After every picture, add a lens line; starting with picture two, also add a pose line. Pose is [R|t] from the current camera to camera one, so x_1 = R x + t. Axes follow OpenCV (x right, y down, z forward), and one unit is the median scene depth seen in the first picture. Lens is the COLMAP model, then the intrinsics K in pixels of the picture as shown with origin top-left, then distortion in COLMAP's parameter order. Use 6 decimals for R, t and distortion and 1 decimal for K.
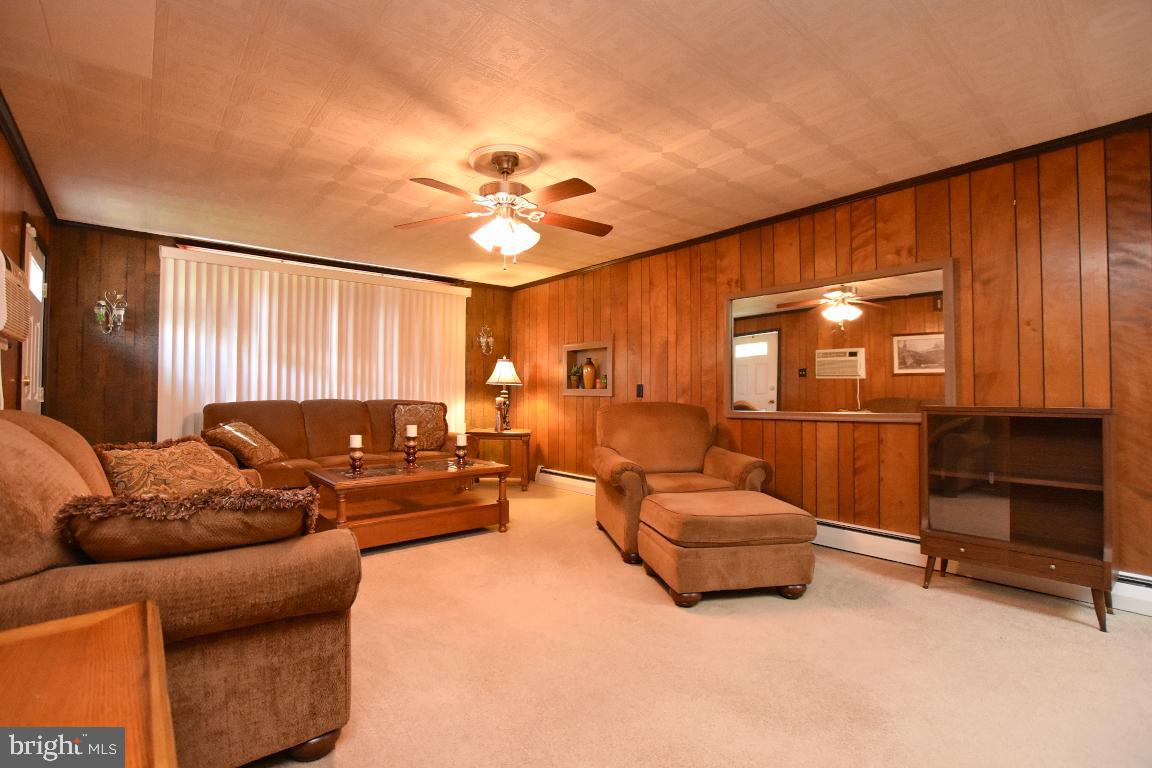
lens RADIAL K [[514.3, 0, 522.0], [0, 514.3, 388.4], [0, 0, 1]] dist [-0.023596, 0.003549]
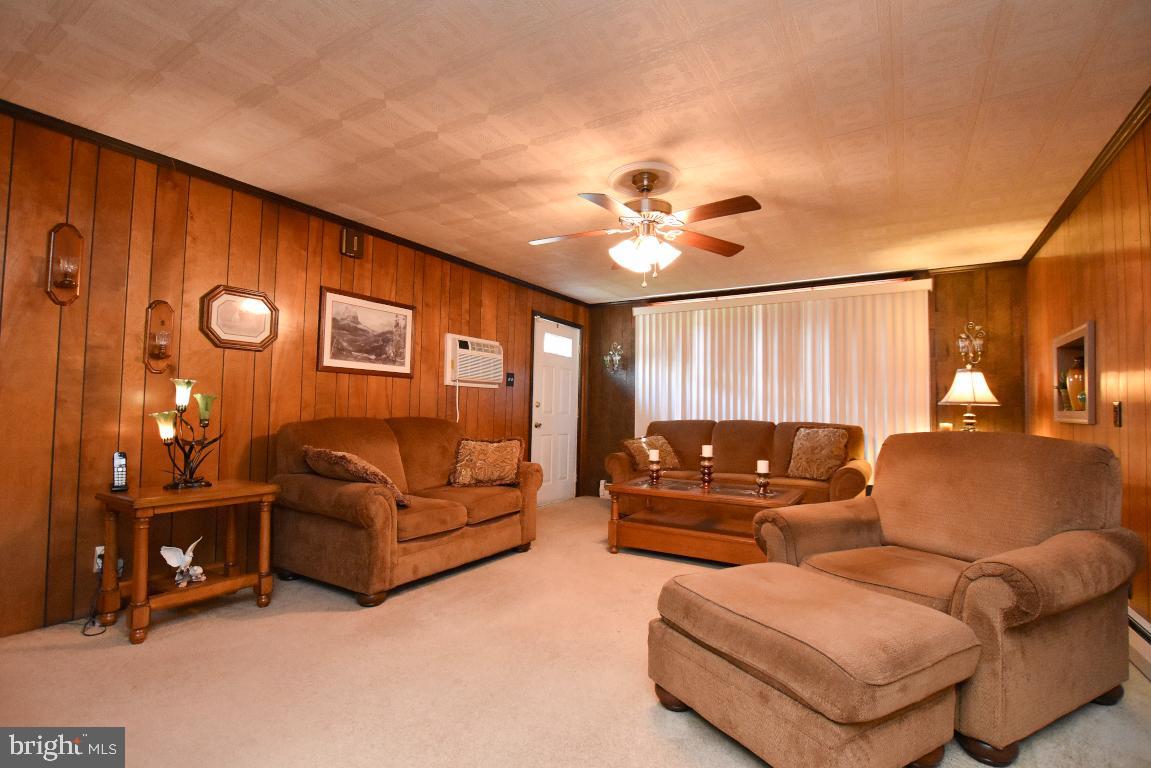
lens RADIAL K [[513.9, 0, 594.7], [0, 513.9, 384.6], [0, 0, 1]] dist [-0.023596, 0.003549]
pose [[0.384313, -0.043729, -0.922167, 0.476875], [-0.008347, 0.998672, -0.050836, 0.004599], [0.923165, 0.027234, 0.383437, 0.307680]]
